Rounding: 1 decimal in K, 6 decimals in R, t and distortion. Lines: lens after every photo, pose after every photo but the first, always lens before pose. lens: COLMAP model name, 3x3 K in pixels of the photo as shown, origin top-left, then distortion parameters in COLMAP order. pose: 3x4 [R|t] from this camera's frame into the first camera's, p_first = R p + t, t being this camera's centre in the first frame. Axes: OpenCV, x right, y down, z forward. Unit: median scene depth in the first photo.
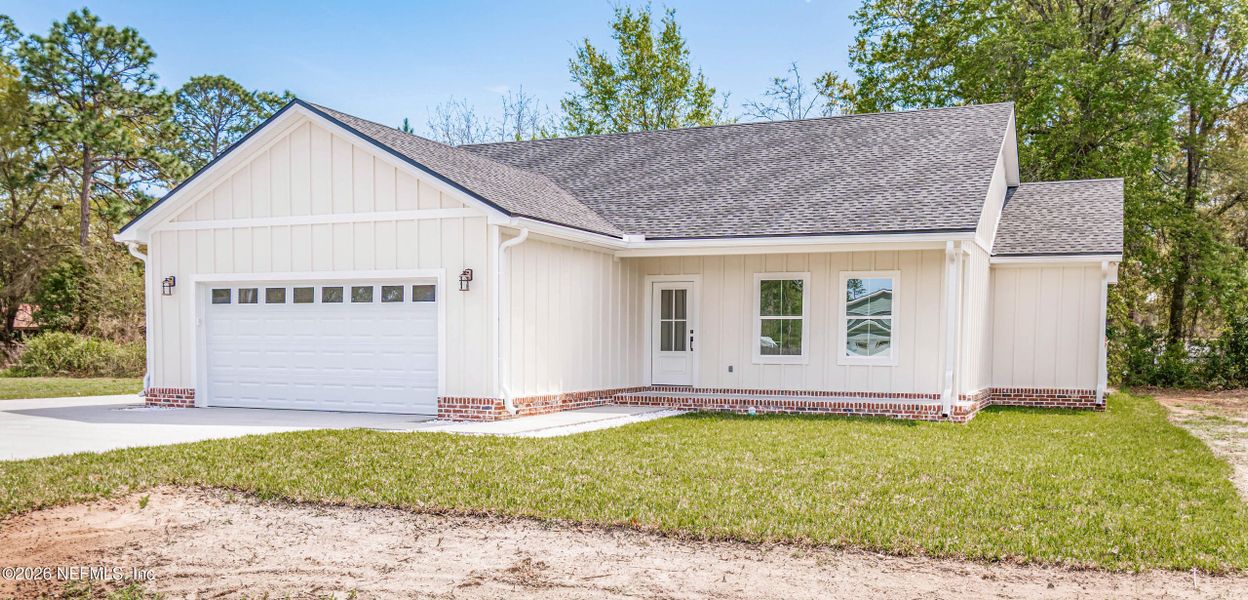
lens RADIAL K [[1072.5, 0, 626.2], [0, 1072.5, 393.3], [0, 0, 1]] dist [-0.013492, -0.003564]
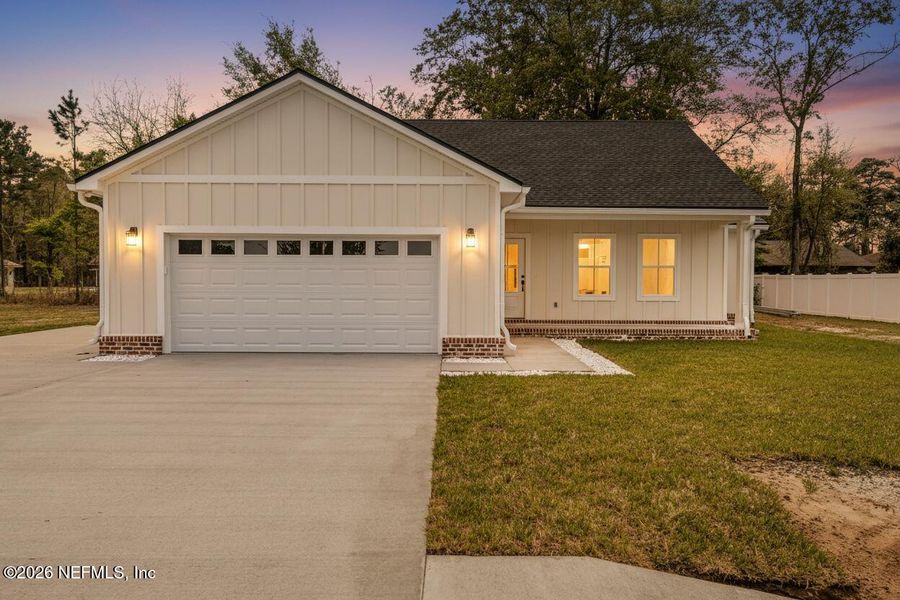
lens RADIAL K [[798.5, 0, 450.0], [0, 798.5, 300.0], [0, 0, 1]] dist [-0.014376, -0.000625]
pose [[0.921504, -0.009463, 0.388254, -0.449438], [0.021485, 0.999414, -0.026634, -0.012641], [-0.387774, 0.032885, 0.921168, 0.184771]]
